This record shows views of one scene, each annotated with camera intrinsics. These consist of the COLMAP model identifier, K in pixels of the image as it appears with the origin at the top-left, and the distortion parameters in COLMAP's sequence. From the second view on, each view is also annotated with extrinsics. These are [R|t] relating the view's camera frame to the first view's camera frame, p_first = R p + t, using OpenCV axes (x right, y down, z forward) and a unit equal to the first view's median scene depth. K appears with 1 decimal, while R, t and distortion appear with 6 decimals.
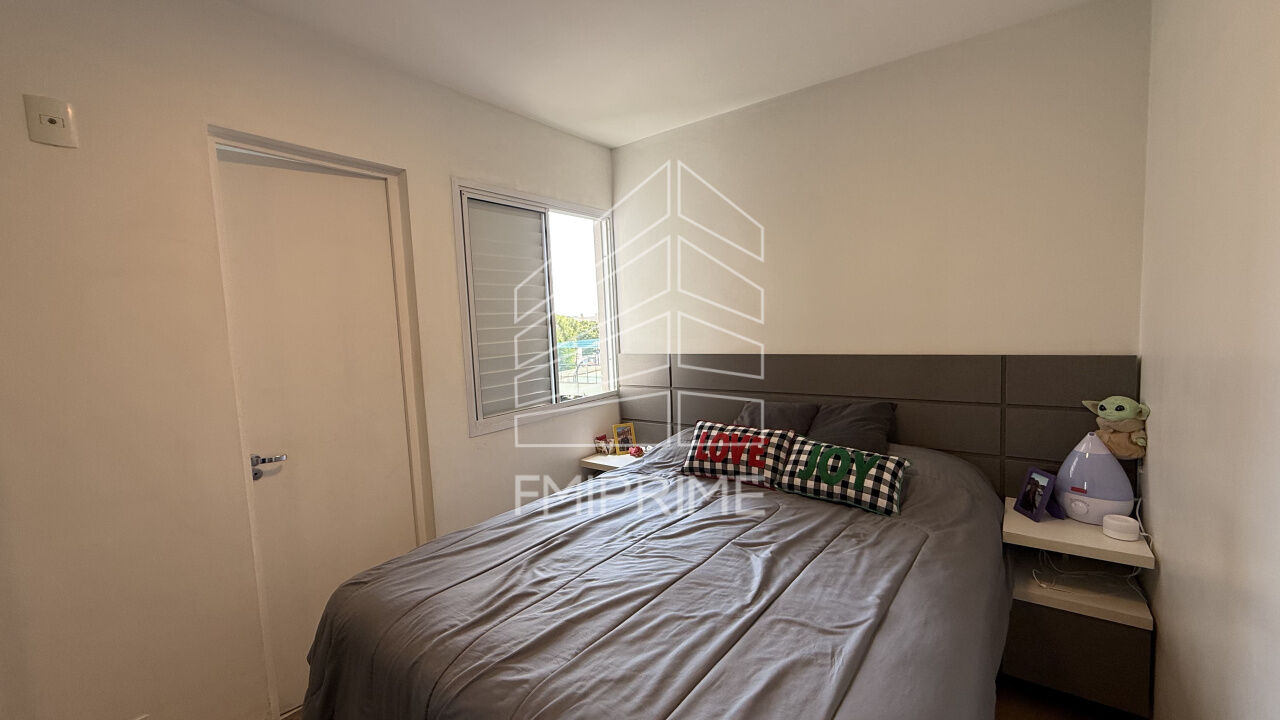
lens RADIAL K [[508.3, 0, 637.9], [0, 508.3, 361.0], [0, 0, 1]] dist [0.000318, -0.001272]
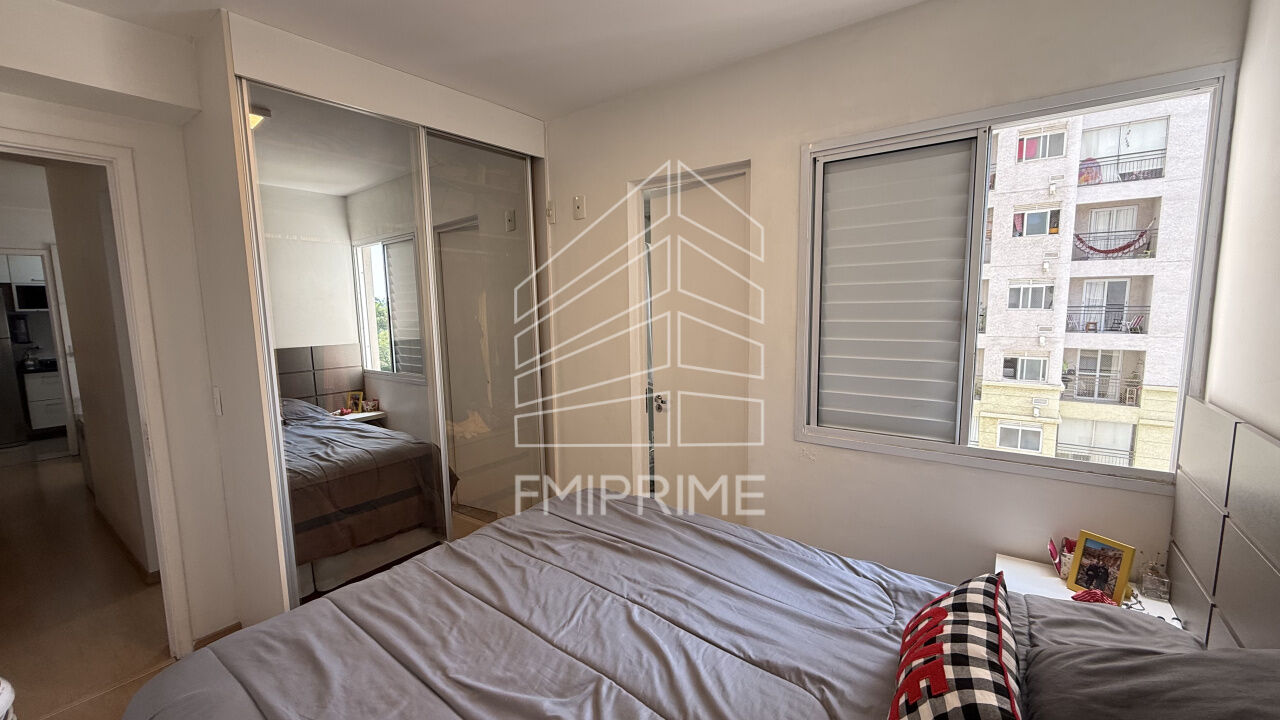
lens RADIAL K [[508.3, 0, 634.1], [0, 508.3, 363.7], [0, 0, 1]] dist [0.000318, -0.001272]
pose [[-0.004821, 0.164658, -0.986339, 0.744016], [-0.063149, 0.984332, 0.164632, -0.157455], [0.997992, 0.063080, 0.005652, 0.965260]]
